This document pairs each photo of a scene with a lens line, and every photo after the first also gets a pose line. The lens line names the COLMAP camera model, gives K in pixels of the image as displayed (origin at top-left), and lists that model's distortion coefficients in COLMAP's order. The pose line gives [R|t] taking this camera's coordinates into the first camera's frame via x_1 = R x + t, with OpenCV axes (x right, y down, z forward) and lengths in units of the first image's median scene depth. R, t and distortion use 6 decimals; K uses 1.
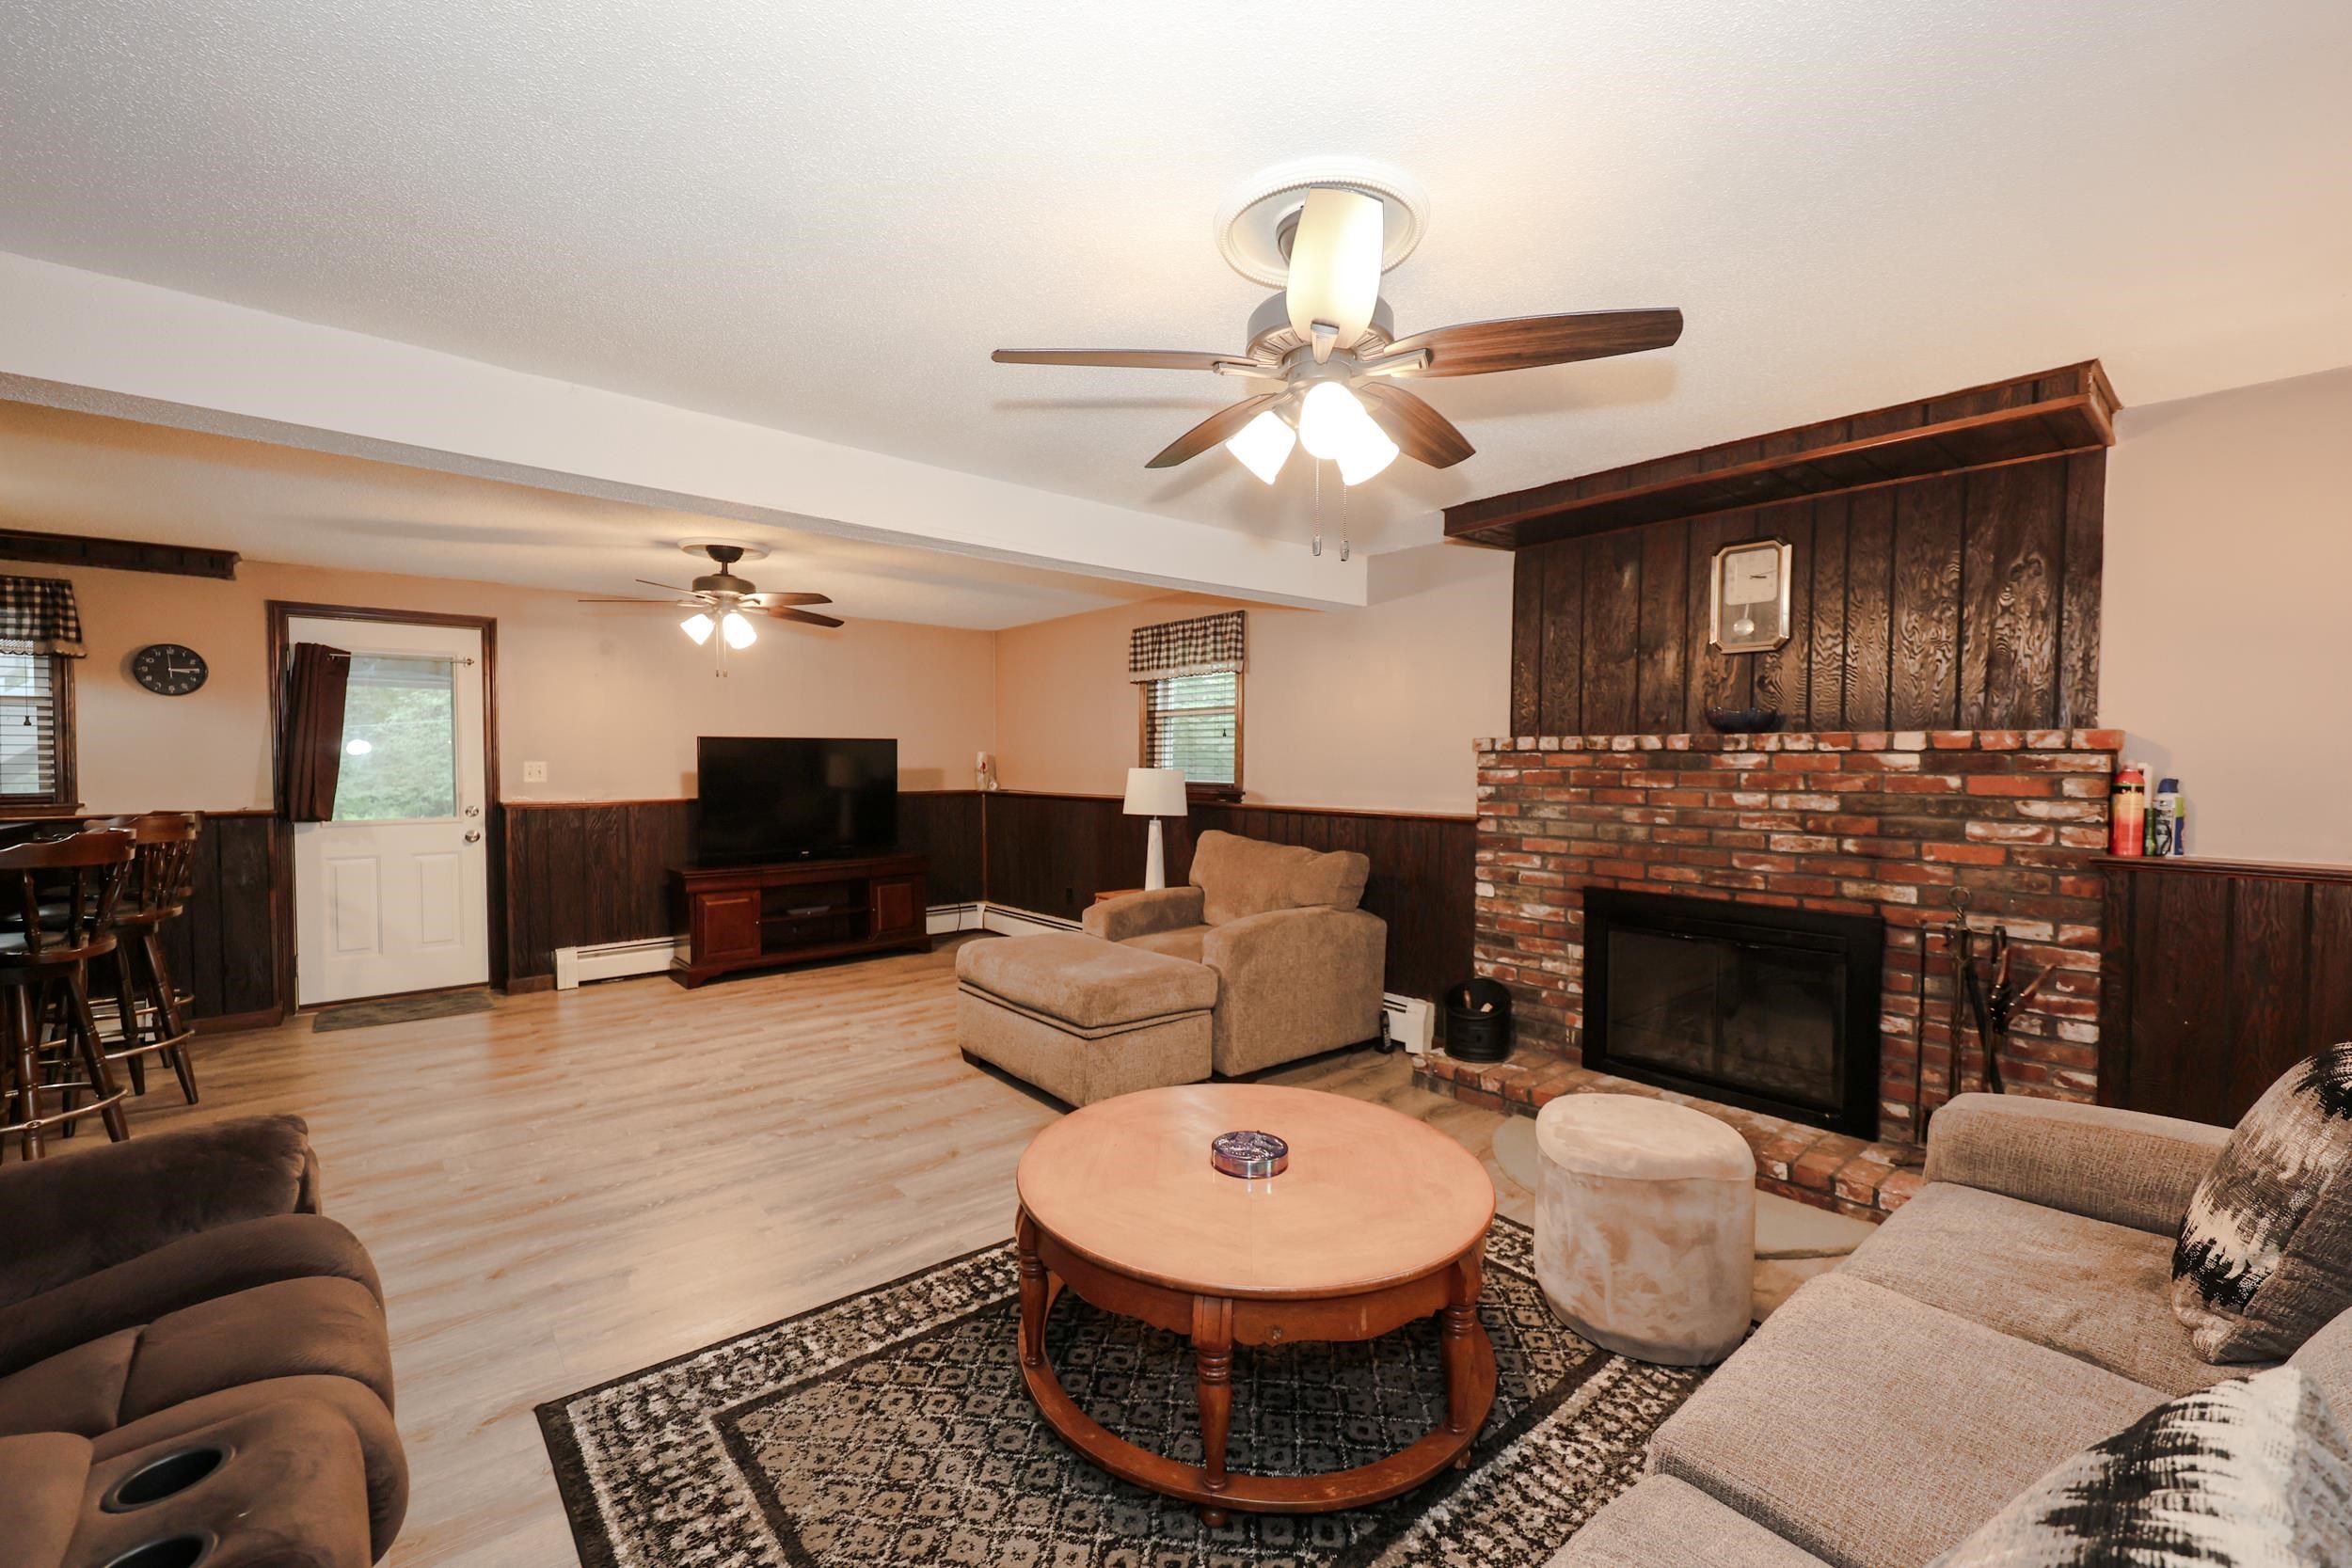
lens RADIAL K [[952.2, 0, 1191.3], [0, 952.2, 779.8], [0, 0, 1]] dist [0.002805, -0.000261]
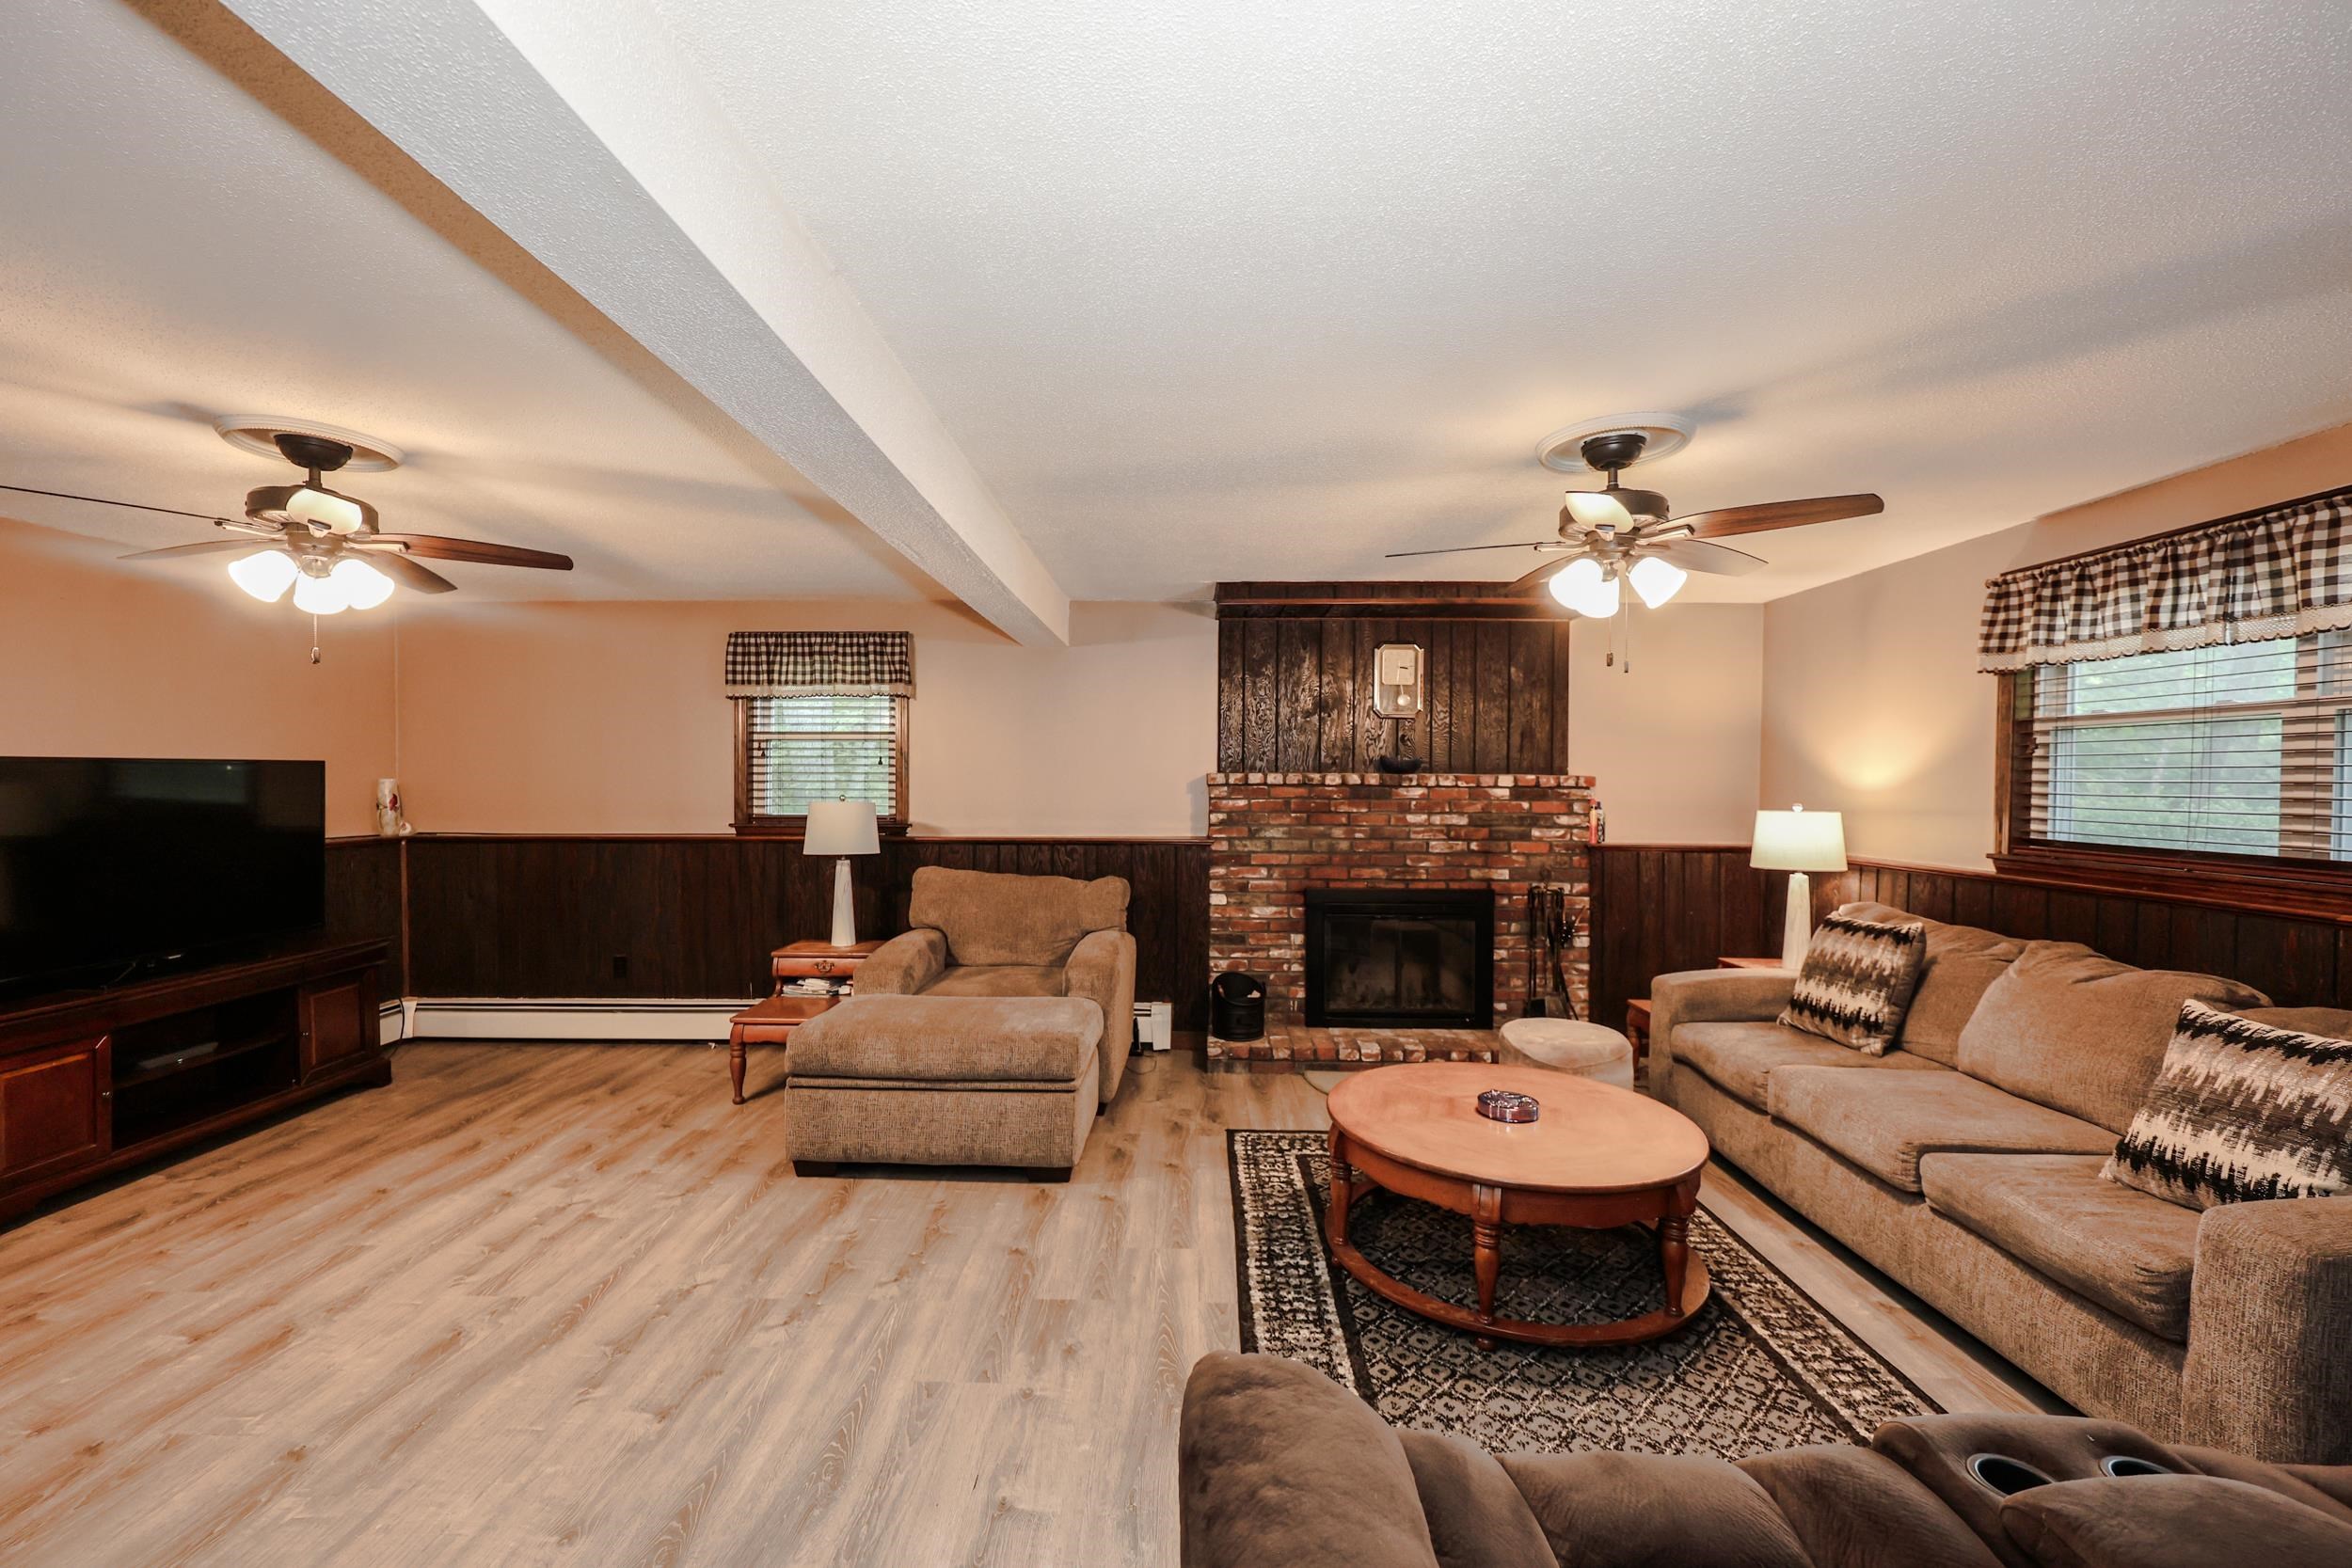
lens RADIAL K [[952.2, 0, 1159.6], [0, 952.2, 787.9], [0, 0, 1]] dist [0.002805, -0.000261]
pose [[0.676639, -0.009430, 0.736254, -0.601921], [0.014168, 0.999900, -0.000214, -0.025391], [-0.736178, 0.010577, 0.676705, 0.228033]]
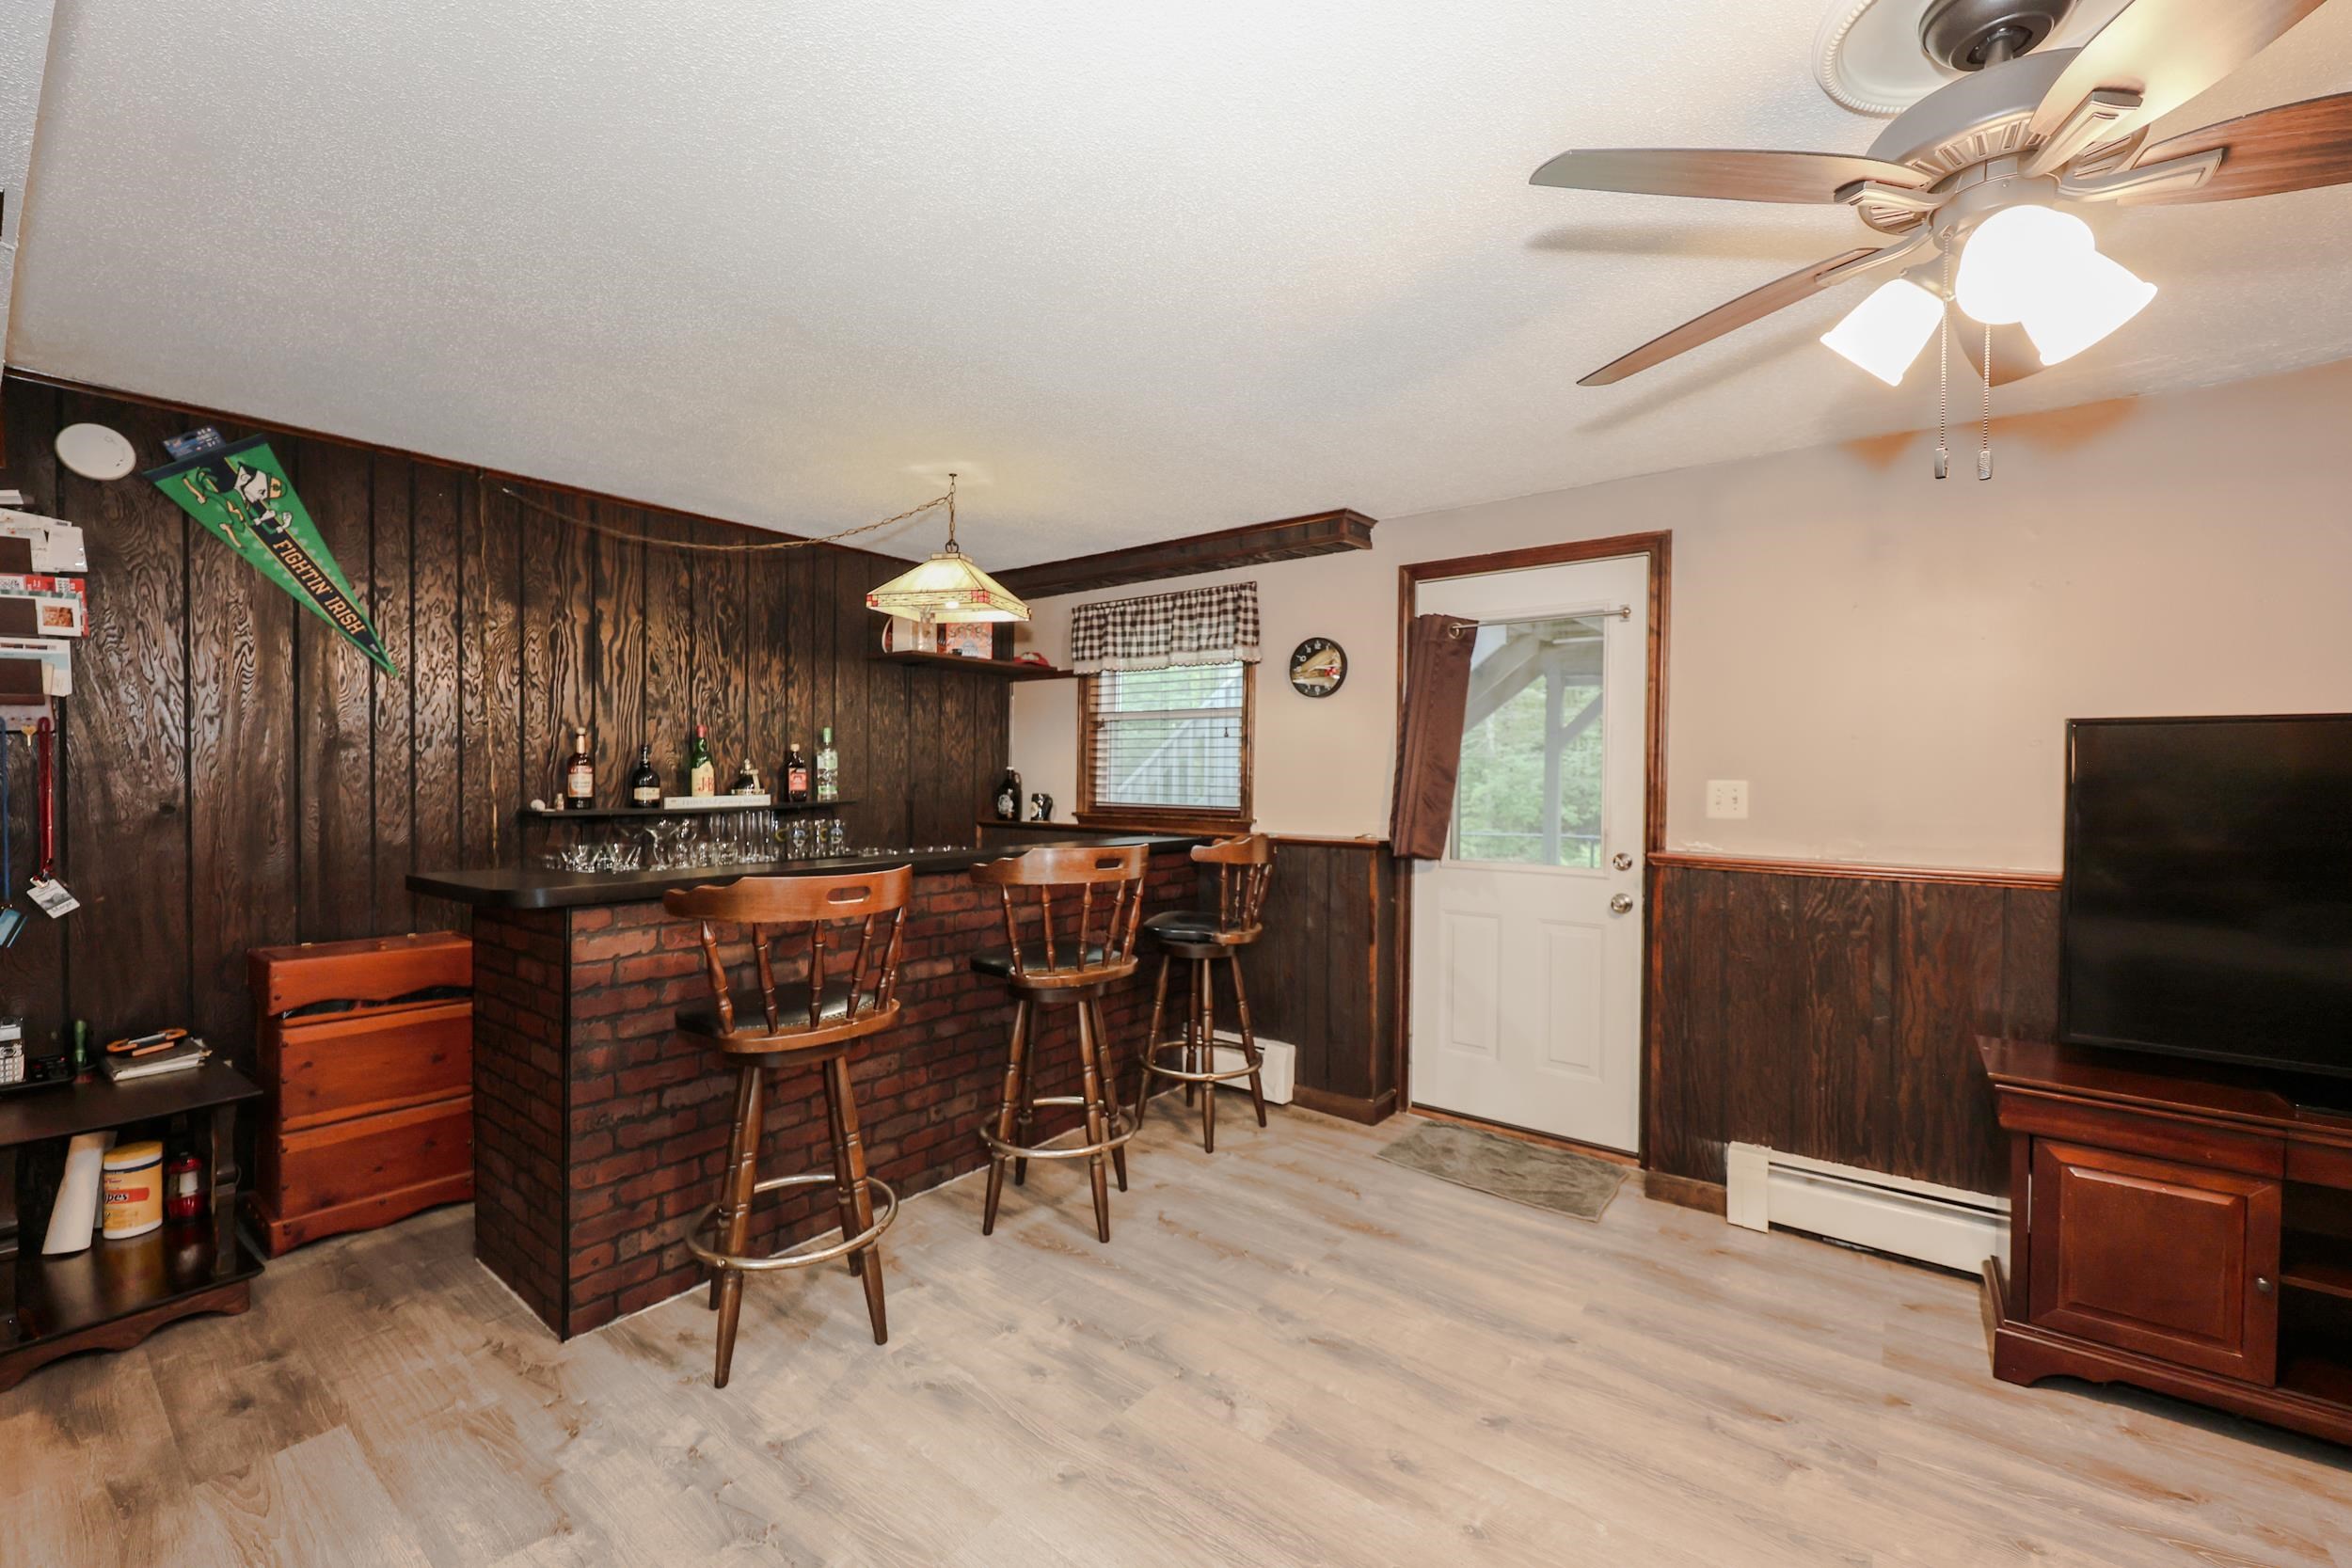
lens RADIAL K [[952.2, 0, 1160.2], [0, 952.2, 789.4], [0, 0, 1]] dist [0.002805, -0.000261]
pose [[0.194152, 0.023627, -0.980687, -0.283232], [-0.023195, 0.999541, 0.019489, -0.021790], [0.980697, 0.018964, 0.194610, 0.754726]]
